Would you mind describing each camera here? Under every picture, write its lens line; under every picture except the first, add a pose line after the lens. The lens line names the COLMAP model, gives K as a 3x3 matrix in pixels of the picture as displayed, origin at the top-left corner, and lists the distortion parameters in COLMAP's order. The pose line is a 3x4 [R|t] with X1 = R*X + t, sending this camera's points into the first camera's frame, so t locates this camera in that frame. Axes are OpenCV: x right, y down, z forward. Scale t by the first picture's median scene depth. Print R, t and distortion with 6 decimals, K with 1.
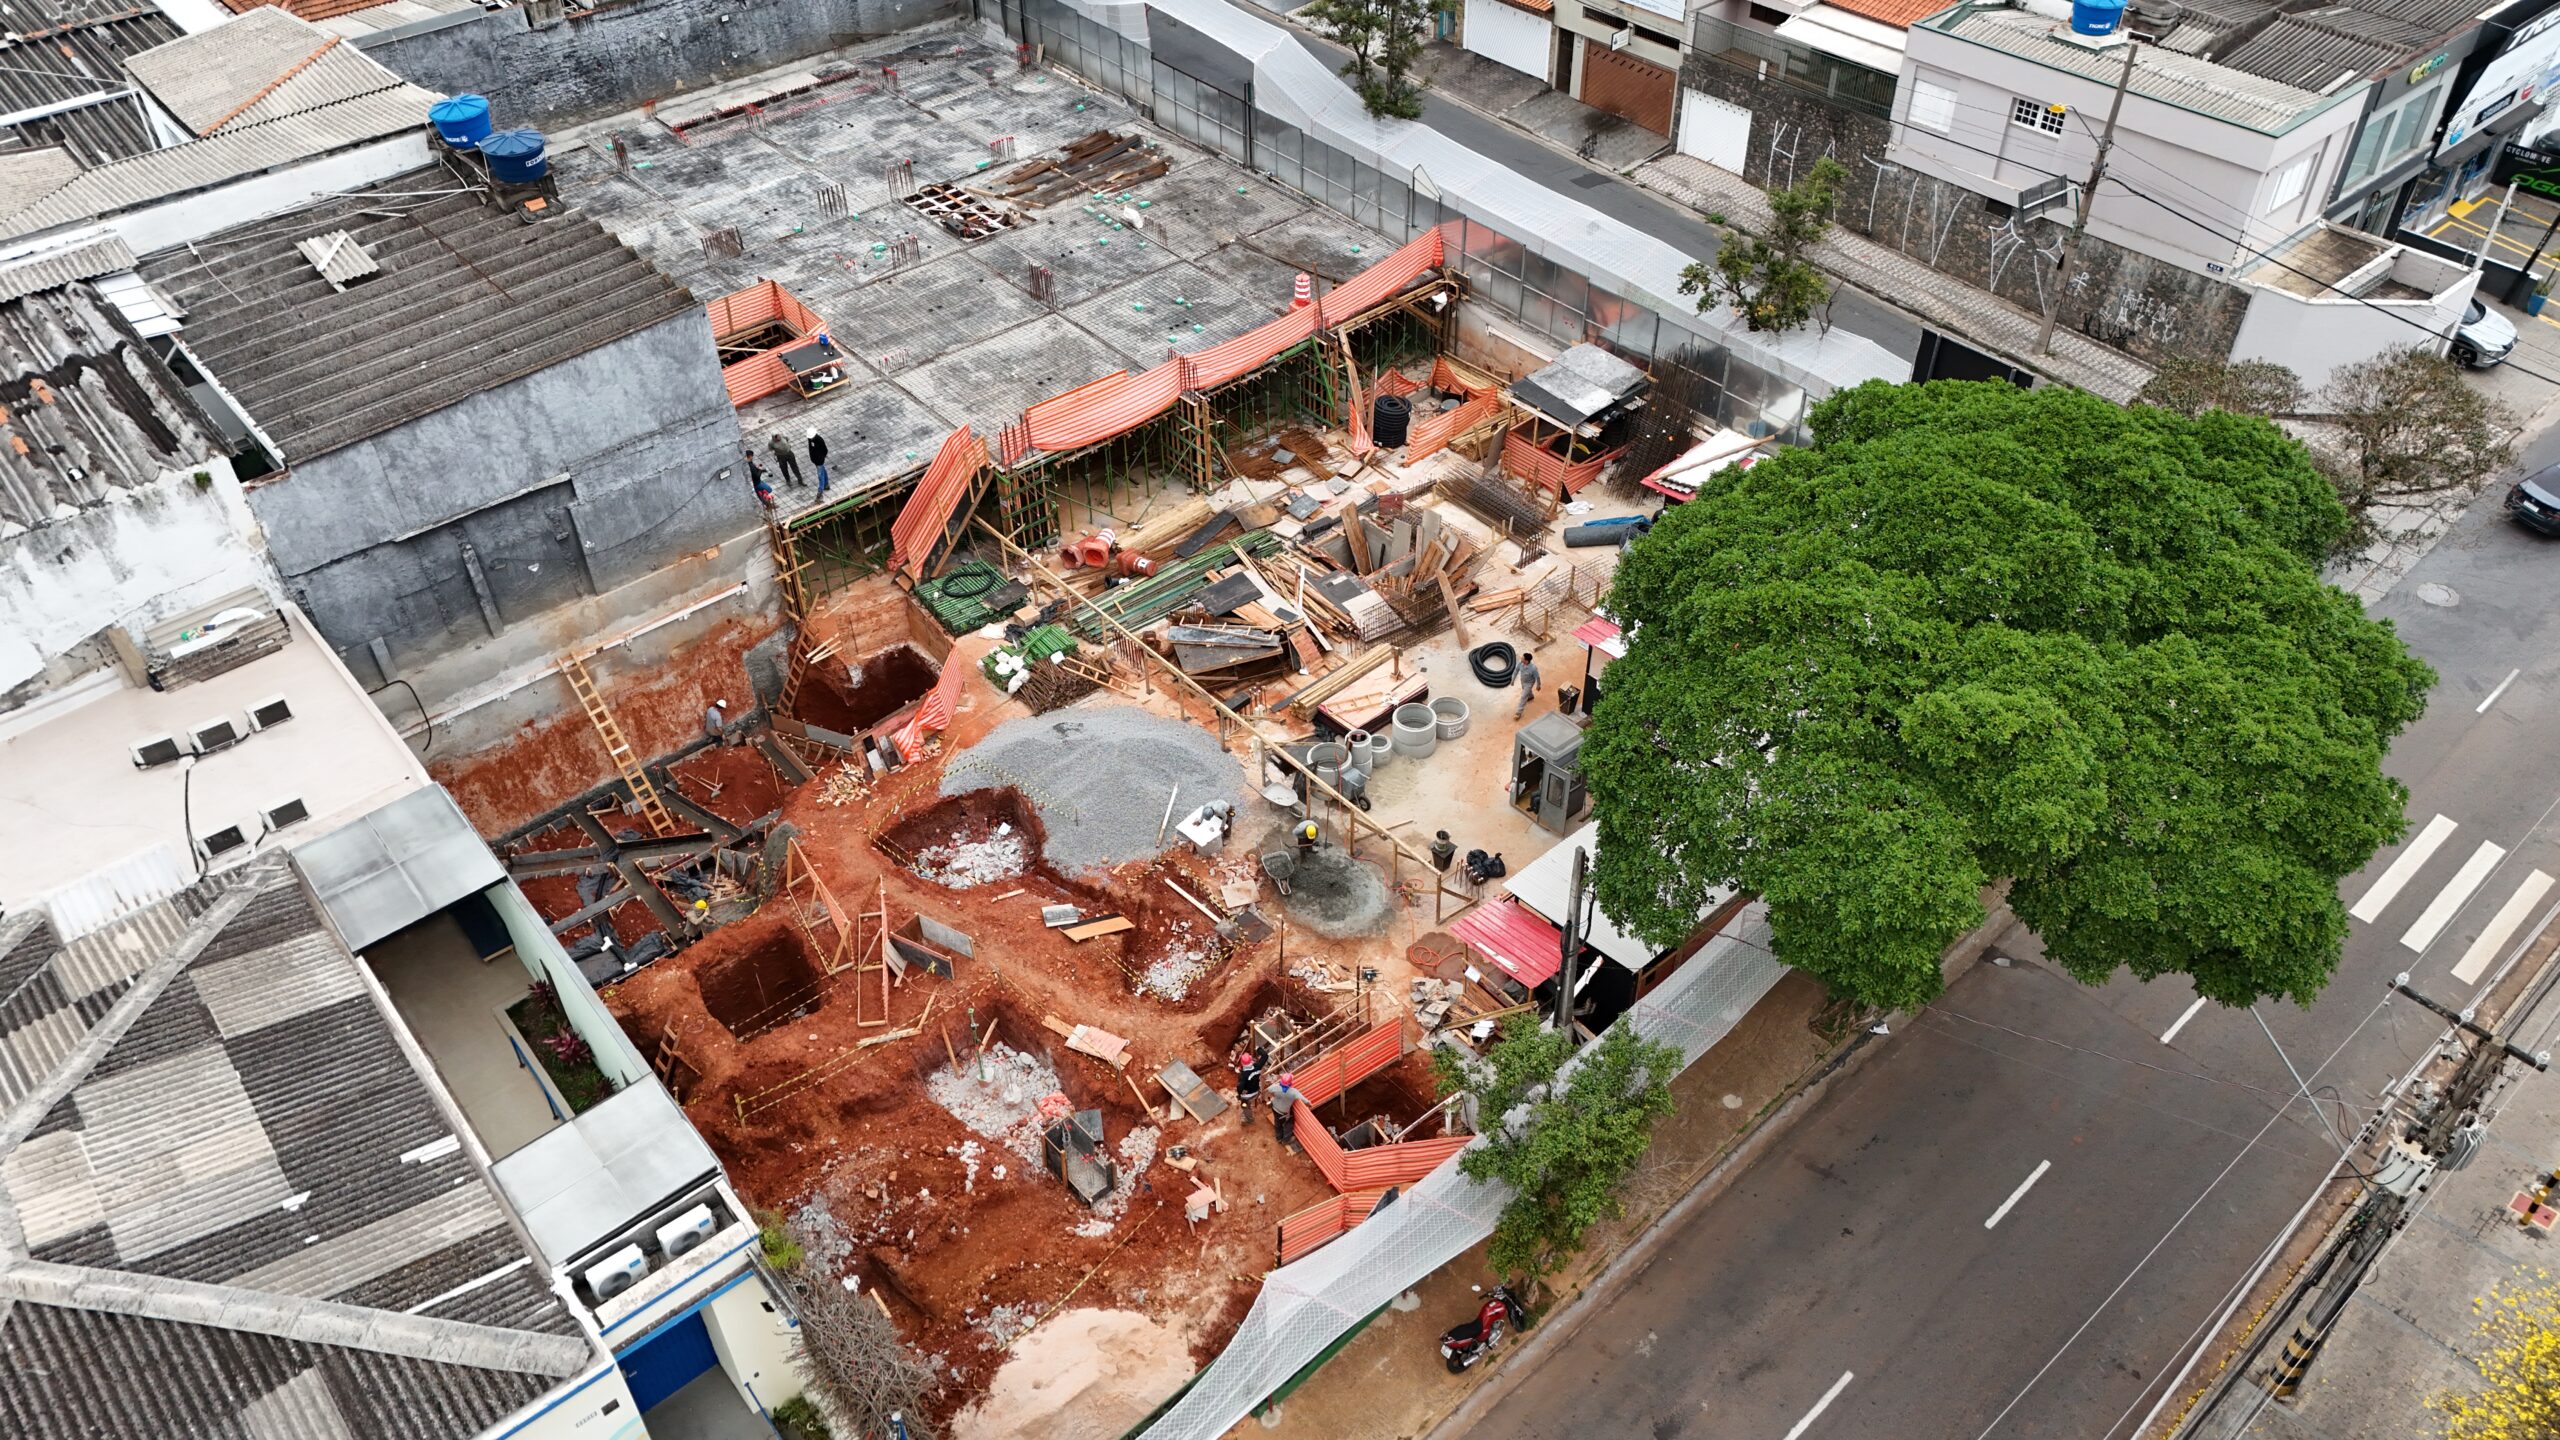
lens RADIAL K [[1893.7, 0, 1294.5], [0, 1893.7, 696.7], [0, 0, 1]] dist [0.053562, -0.055756]
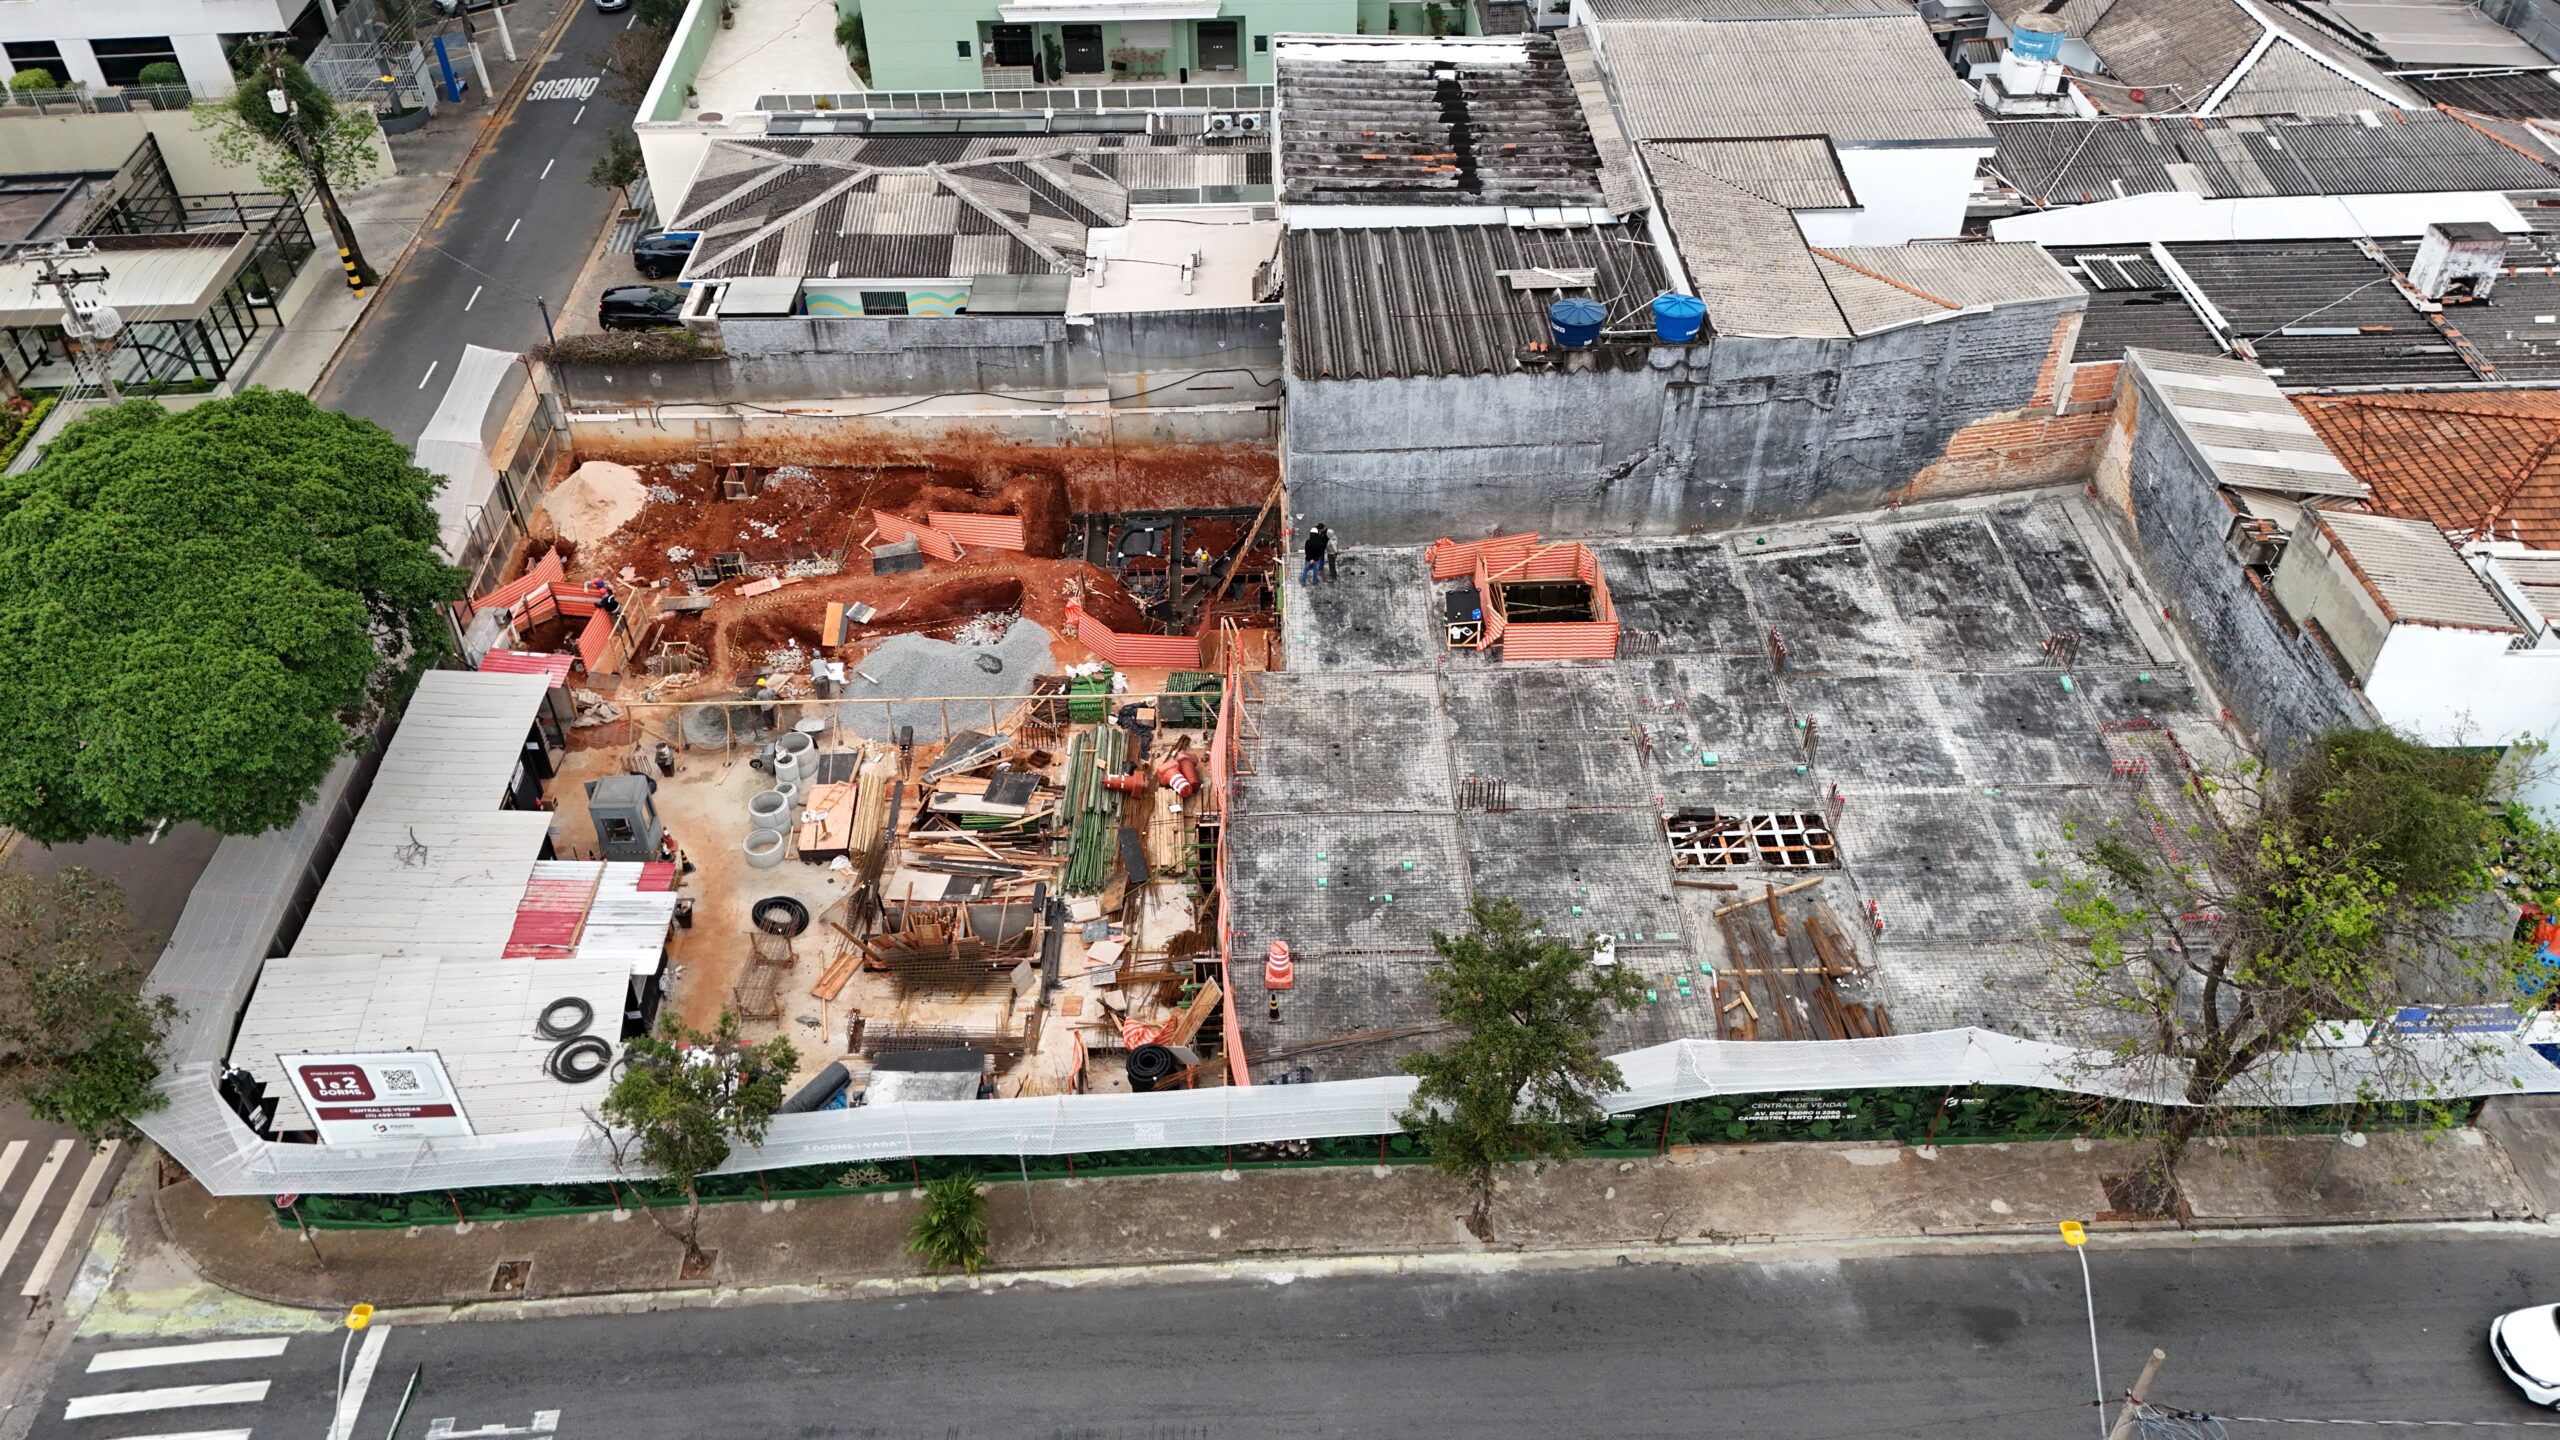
lens RADIAL K [[1893.7, 0, 1280.8], [0, 1893.7, 697.7], [0, 0, 1]] dist [0.053562, -0.055756]
pose [[-0.633694, 0.511235, -0.580577, 0.492589], [-0.486354, 0.320333, 0.812925, -1.078148], [0.601574, 0.797512, 0.045648, 1.051297]]
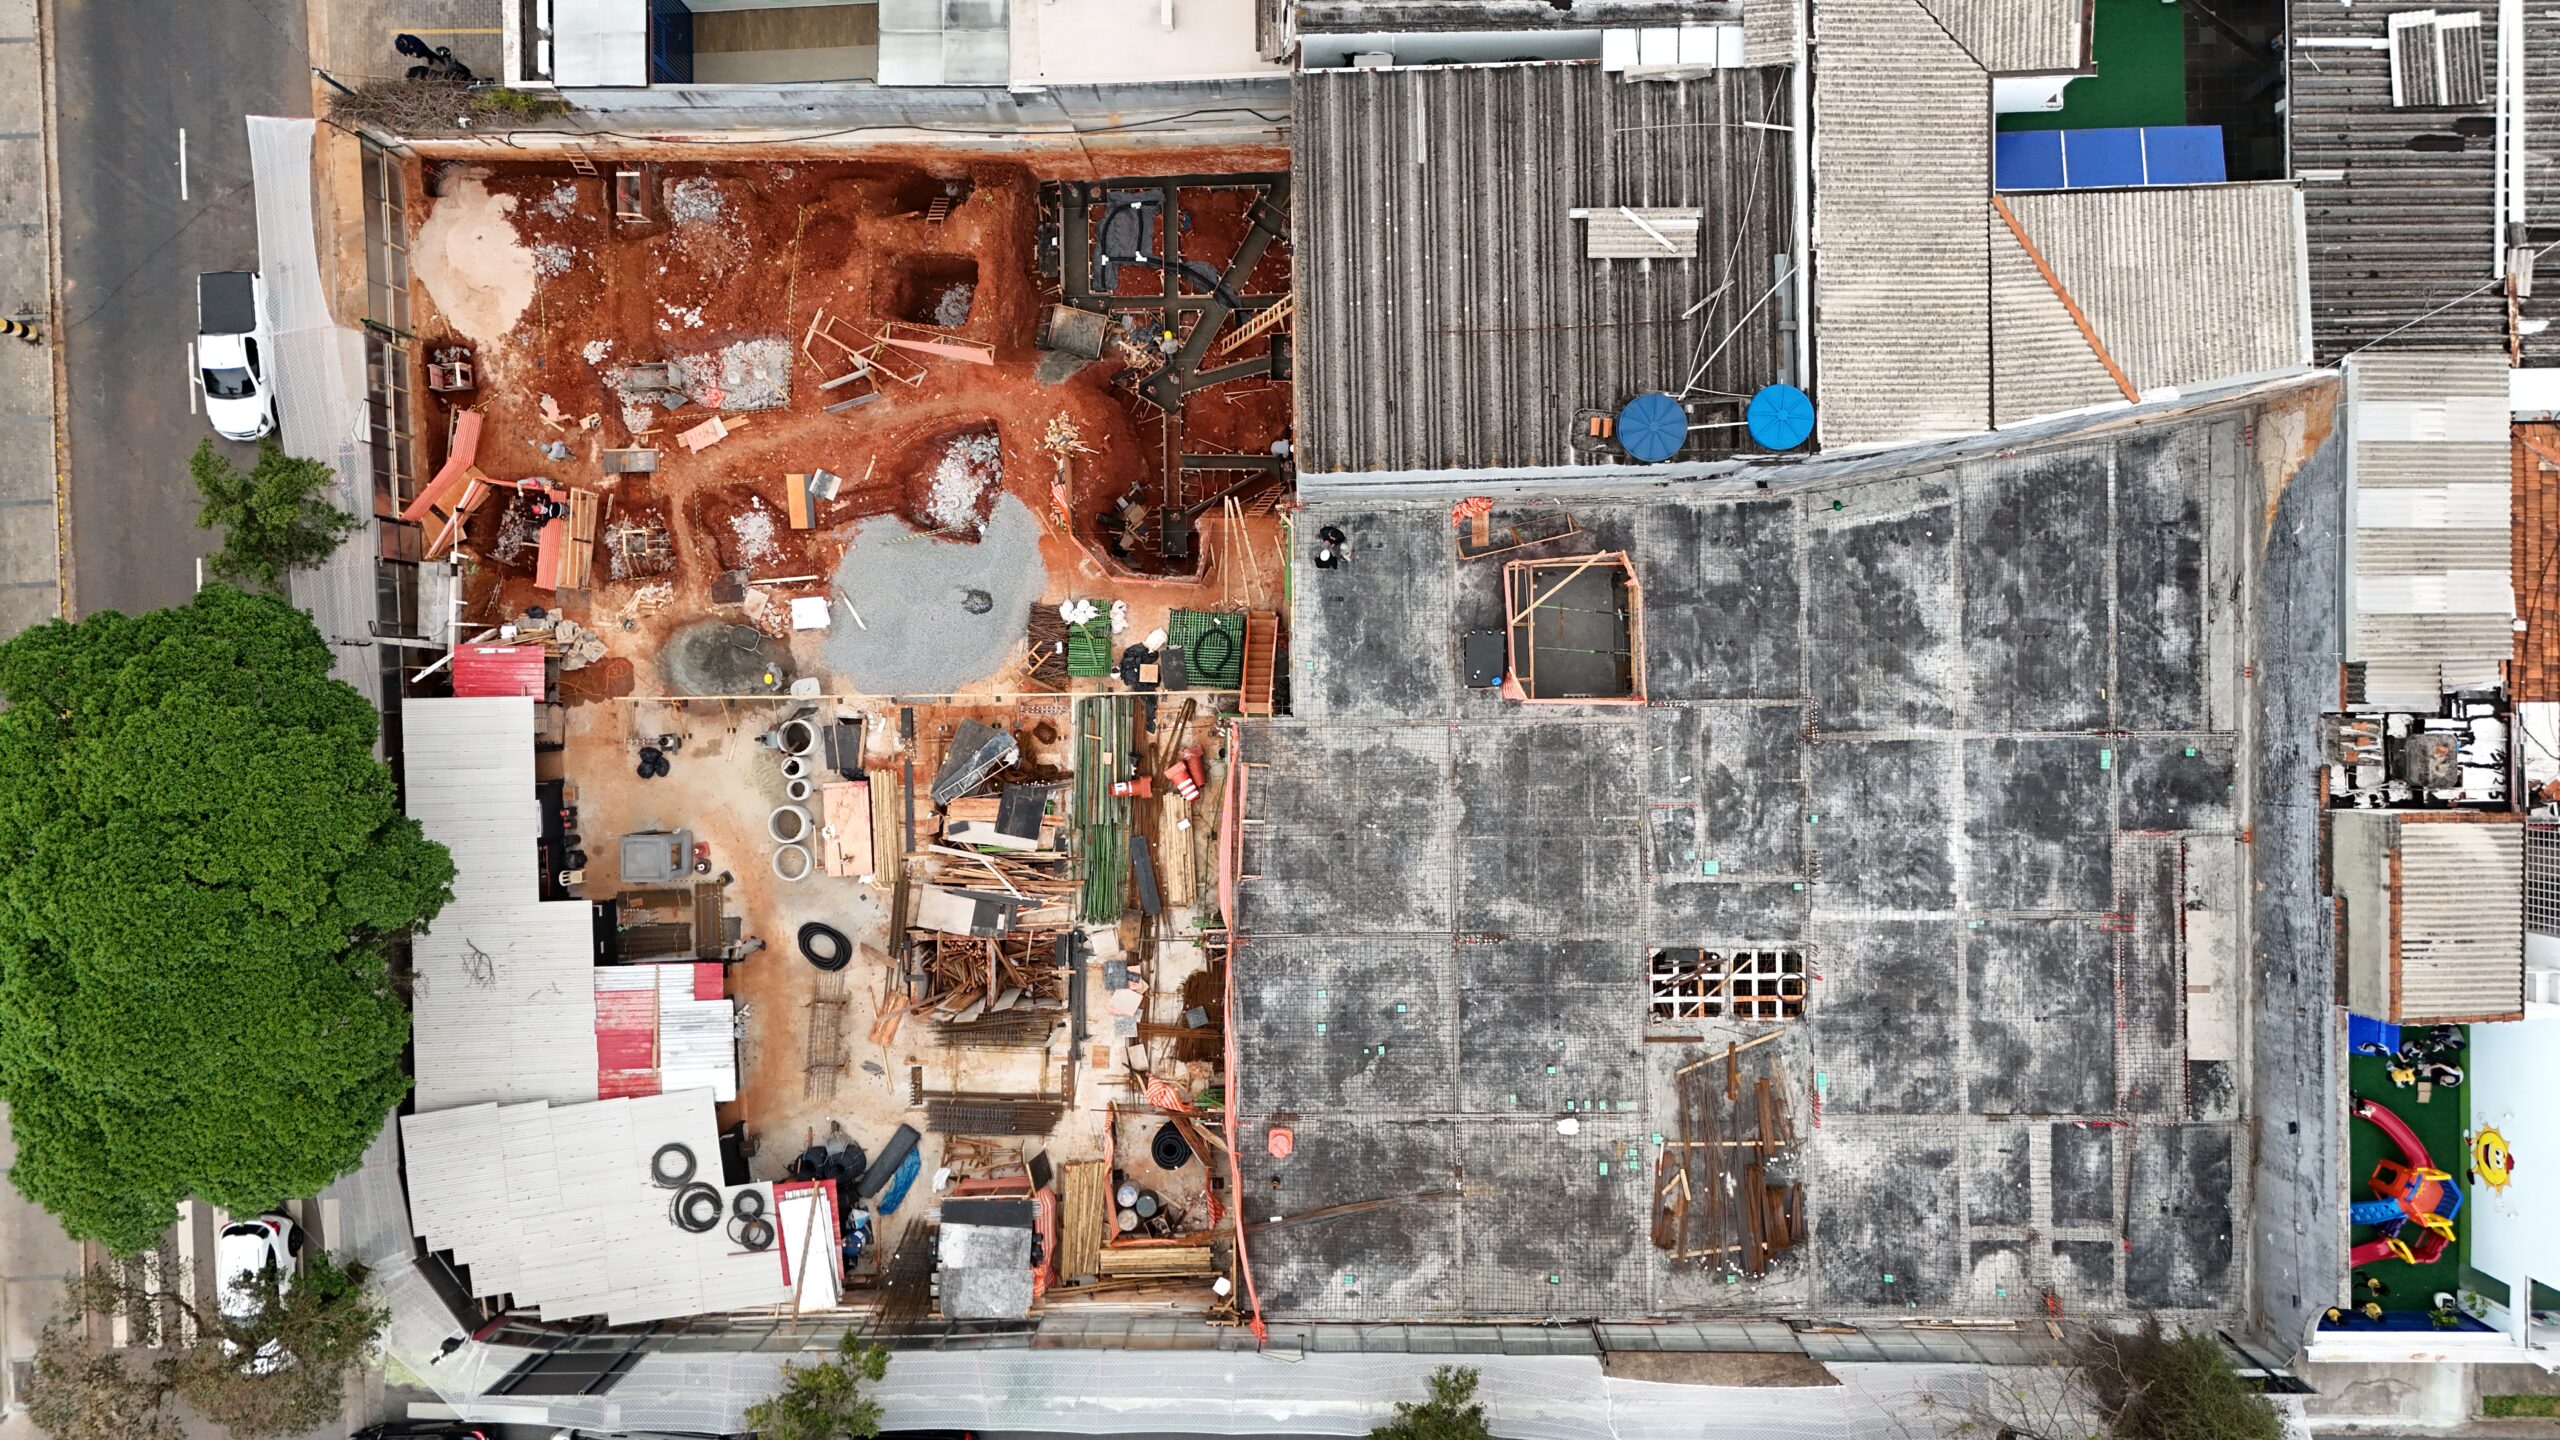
lens RADIAL K [[1893.7, 0, 1280.5], [0, 1893.7, 705.7], [0, 0, 1]] dist [0.053562, -0.055756]
pose [[-0.642476, 0.765520, 0.034698, -0.227746], [-0.465834, -0.426110, 0.775519, -0.997874], [0.608460, 0.482088, 0.630370, 0.387575]]
